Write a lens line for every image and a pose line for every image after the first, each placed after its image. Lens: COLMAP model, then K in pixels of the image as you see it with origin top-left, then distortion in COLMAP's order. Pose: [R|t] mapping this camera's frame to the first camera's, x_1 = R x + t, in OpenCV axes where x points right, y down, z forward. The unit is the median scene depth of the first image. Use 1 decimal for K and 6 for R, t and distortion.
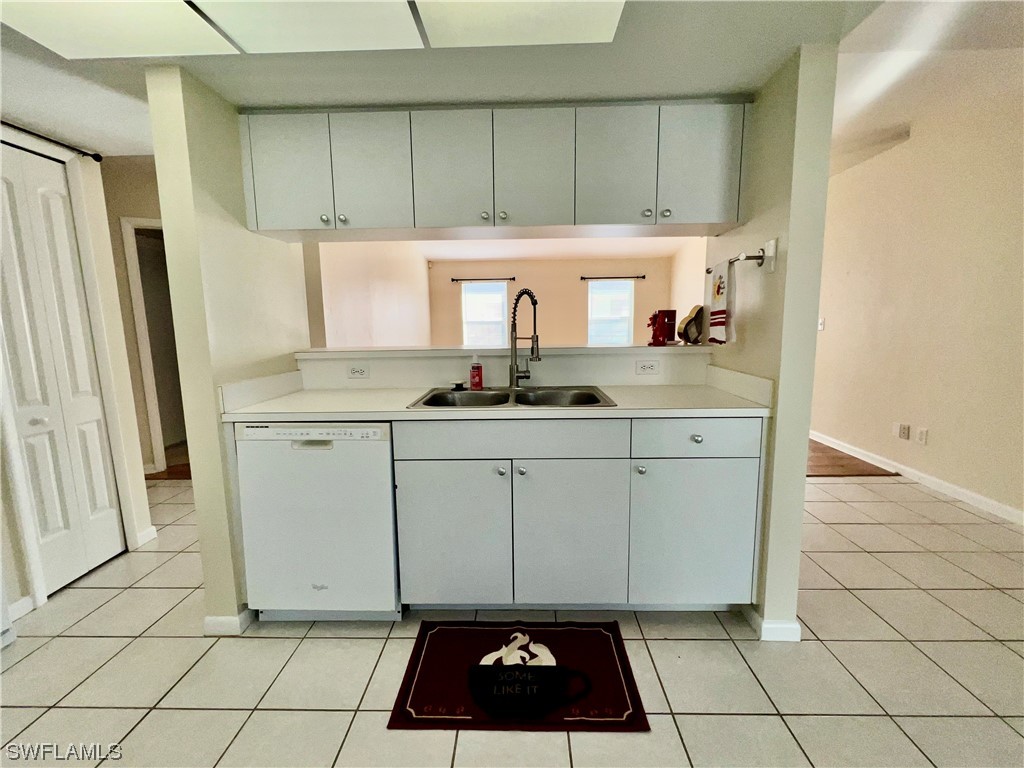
lens RADIAL K [[454.0, 0, 510.3], [0, 454.0, 385.7], [0, 0, 1]] dist [-0.001021, -0.000143]
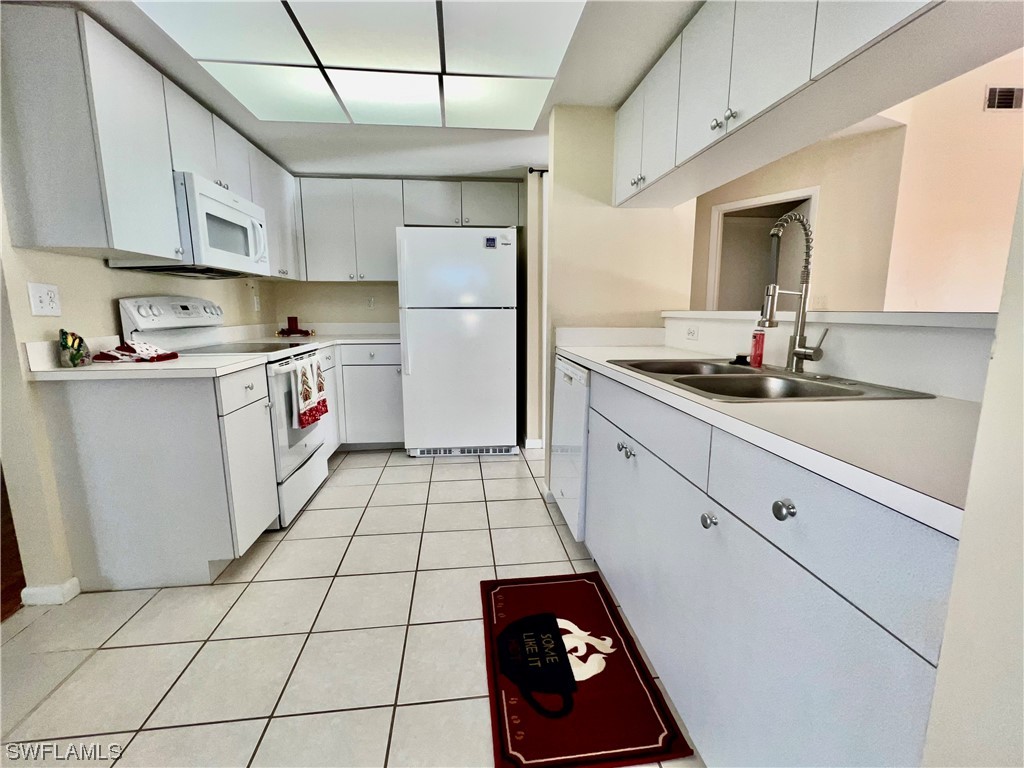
lens RADIAL K [[454.0, 0, 510.3], [0, 454.0, 385.7], [0, 0, 1]] dist [-0.001021, -0.000143]
pose [[0.141401, 0.181428, -0.973185, 0.731080], [-0.139345, 0.976923, 0.161879, -0.029614], [0.980096, 0.112719, 0.163419, 0.626659]]
